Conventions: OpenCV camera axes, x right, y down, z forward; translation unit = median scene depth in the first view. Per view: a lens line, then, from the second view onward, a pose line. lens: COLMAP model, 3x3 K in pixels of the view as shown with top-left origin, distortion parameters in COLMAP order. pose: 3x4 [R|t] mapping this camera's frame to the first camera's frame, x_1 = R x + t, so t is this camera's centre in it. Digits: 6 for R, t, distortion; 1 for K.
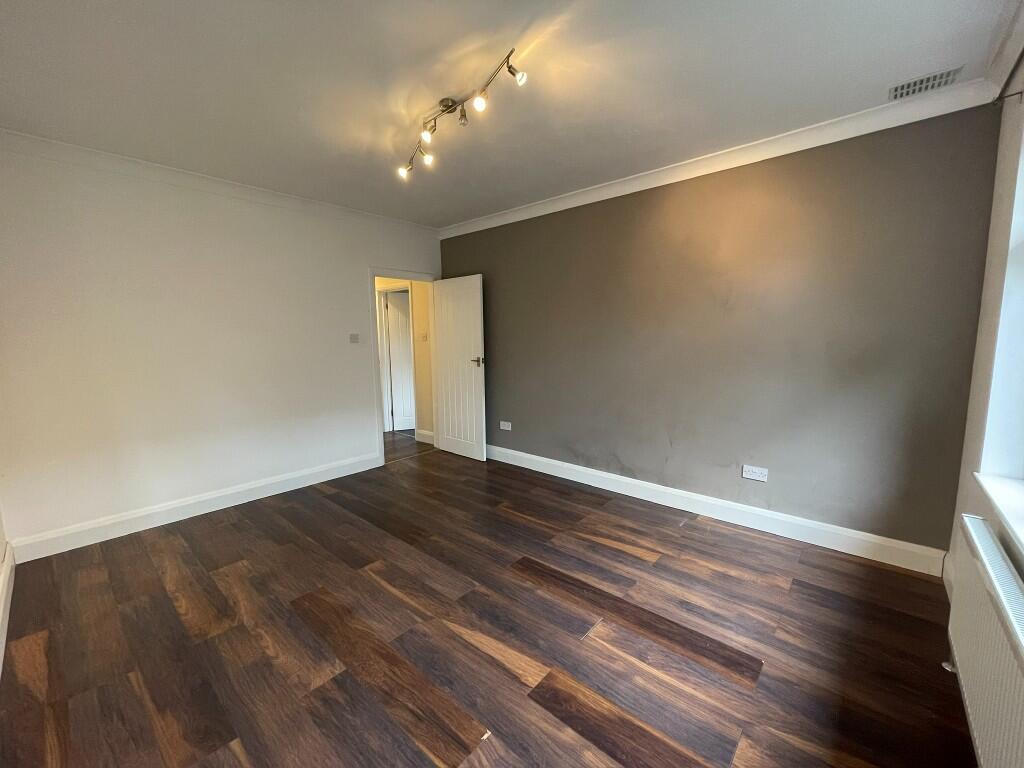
lens RADIAL K [[413.4, 0, 516.7], [0, 413.4, 390.3], [0, 0, 1]] dist [0.003158, 0.000182]
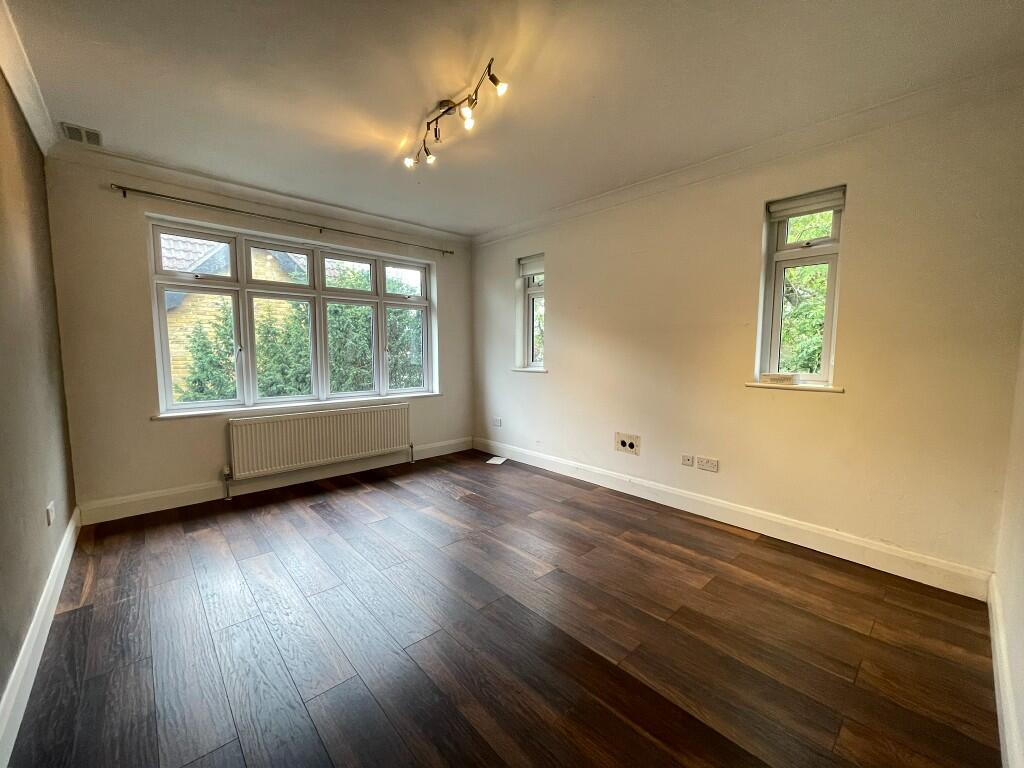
lens RADIAL K [[413.4, 0, 514.7], [0, 413.4, 383.6], [0, 0, 1]] dist [0.003158, 0.000182]
pose [[-0.993860, -0.002176, 0.110622, -0.438452], [0.022419, 0.975107, 0.220599, -0.226243], [-0.108349, 0.221724, -0.969071, 2.063158]]
